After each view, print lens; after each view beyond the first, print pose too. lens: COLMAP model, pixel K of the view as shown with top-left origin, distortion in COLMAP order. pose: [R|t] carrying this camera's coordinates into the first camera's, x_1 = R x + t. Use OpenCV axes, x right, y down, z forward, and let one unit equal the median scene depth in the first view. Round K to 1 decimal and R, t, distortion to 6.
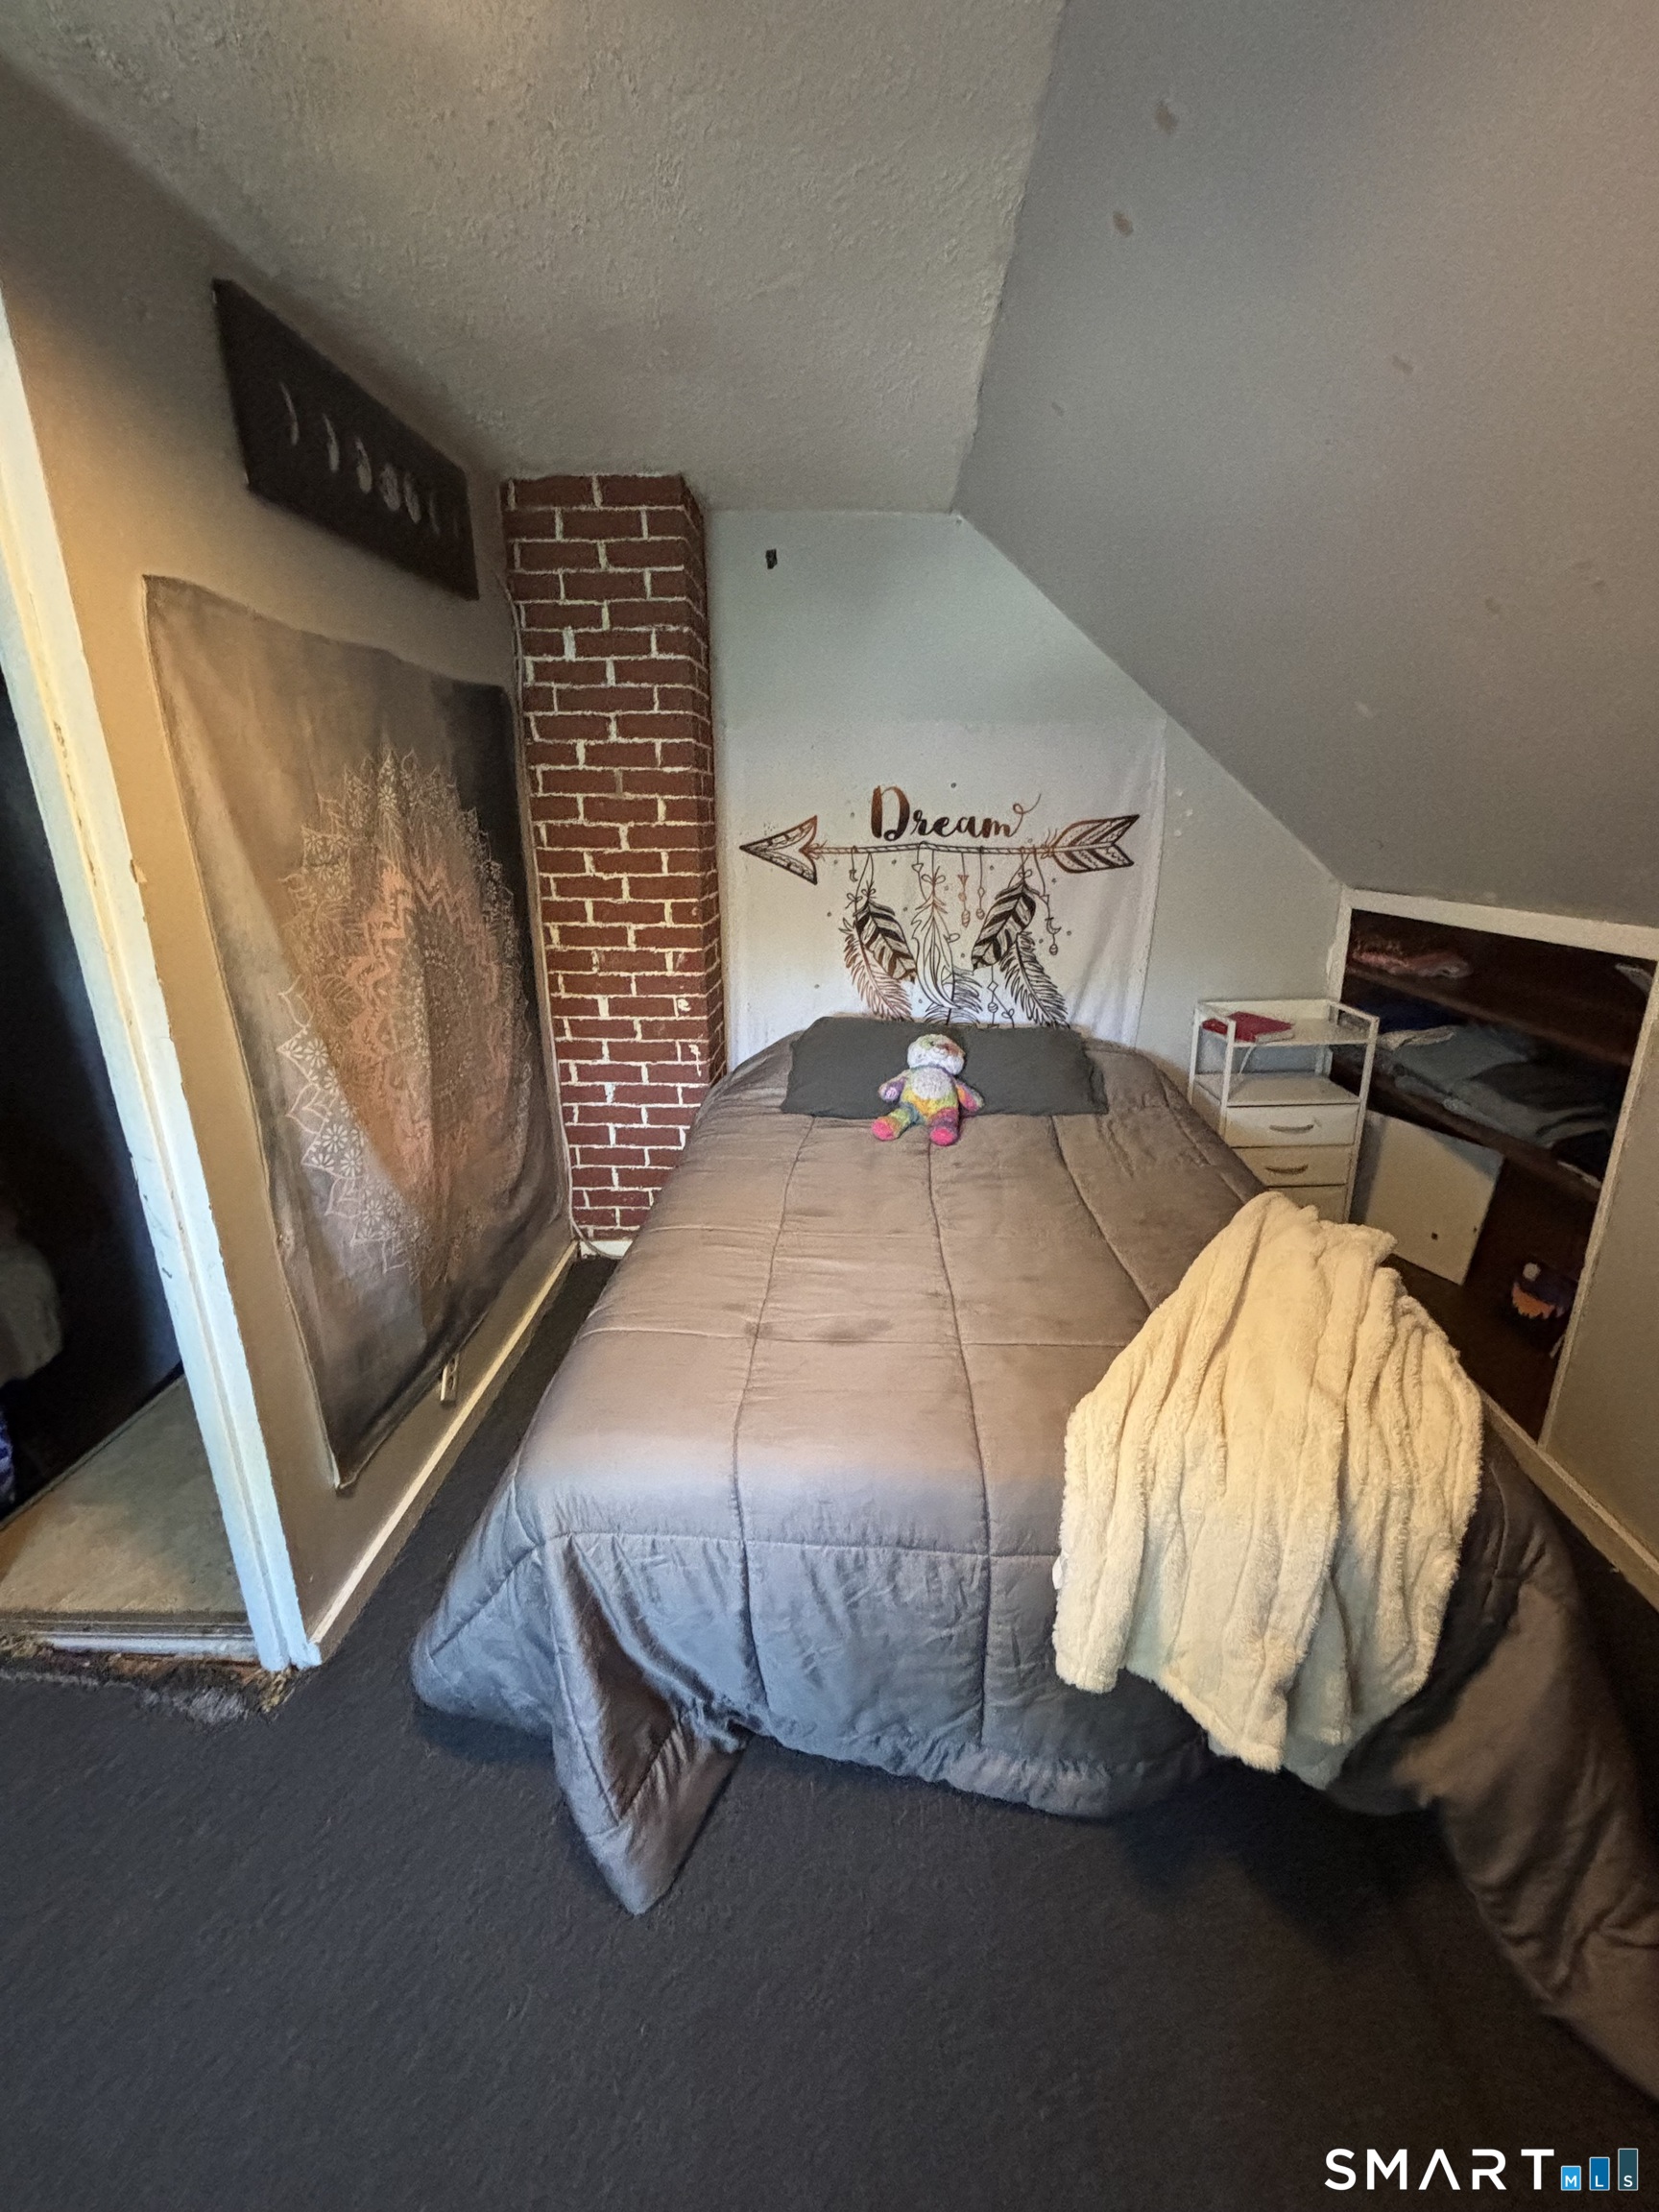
lens RADIAL K [[884.9, 0, 828.2], [0, 884.9, 1110.2], [0, 0, 1]] dist [-0.000493, -0.001624]
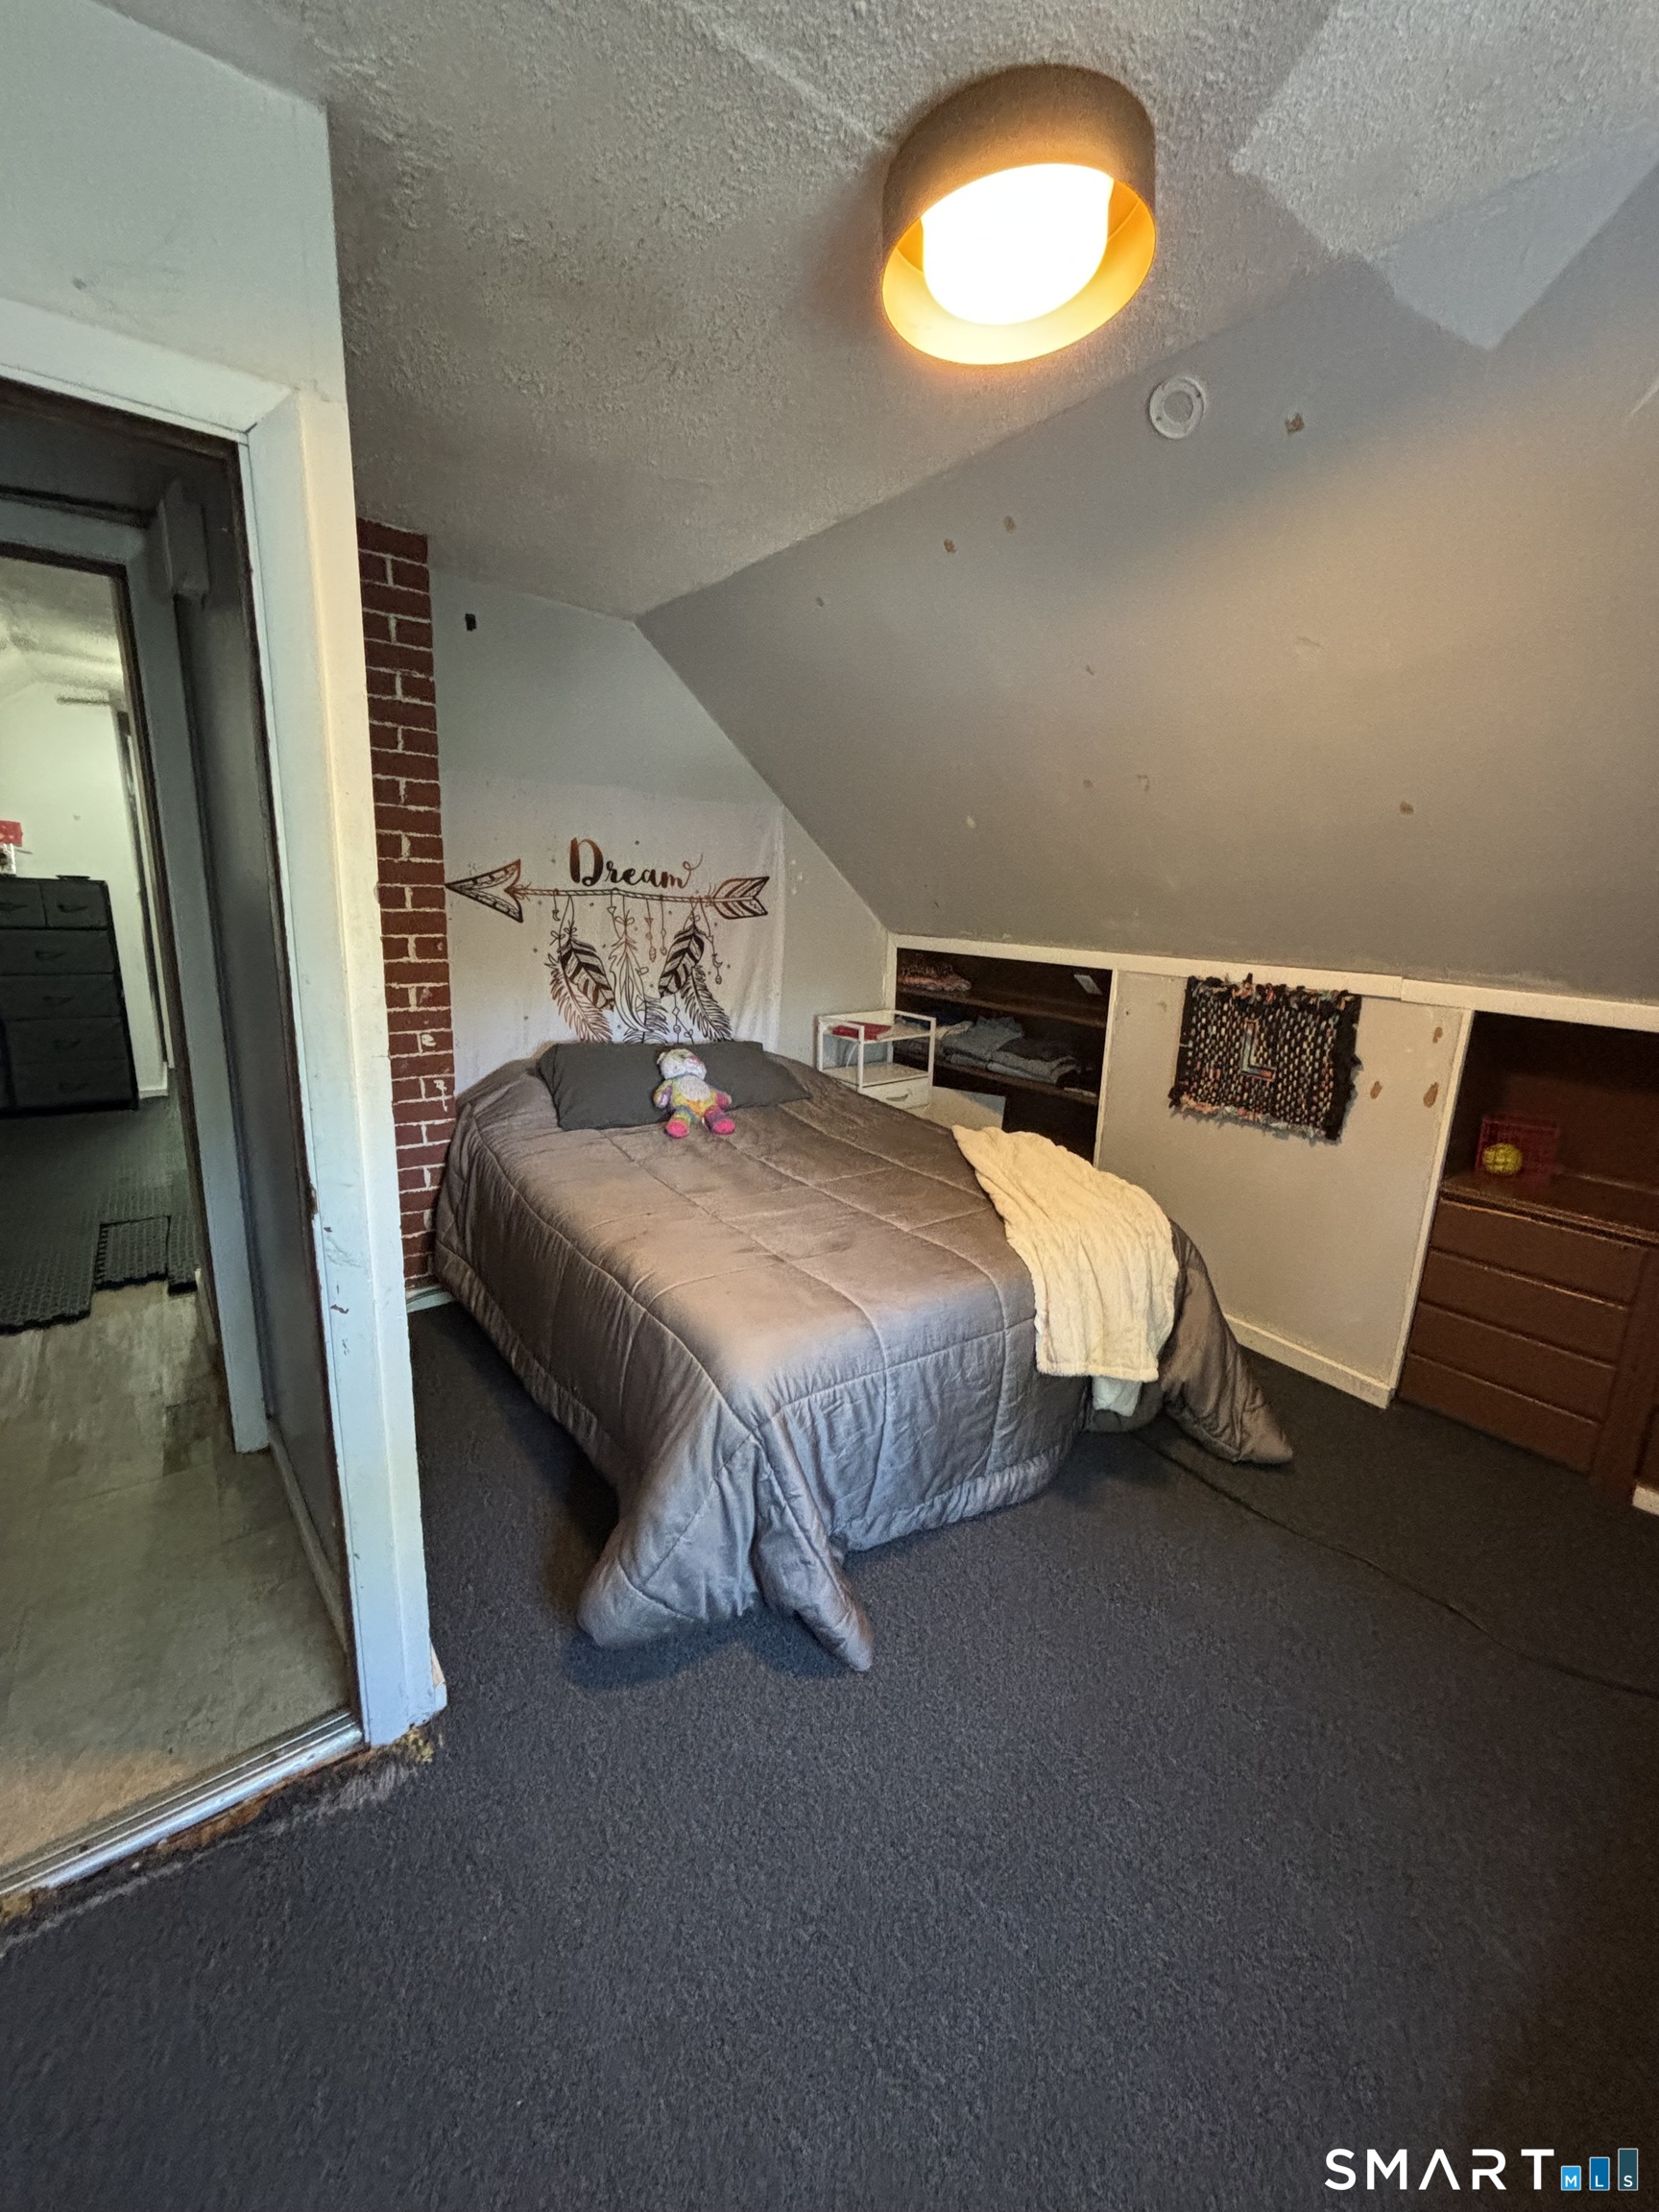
lens RADIAL K [[884.9, 0, 847.9], [0, 884.9, 1093.9], [0, 0, 1]] dist [-0.000493, -0.001624]
pose [[0.763788, -0.101223, 0.637481, -0.422920], [0.145323, 0.989237, -0.017040, 0.024488], [-0.628895, 0.105656, 0.770277, -0.048855]]
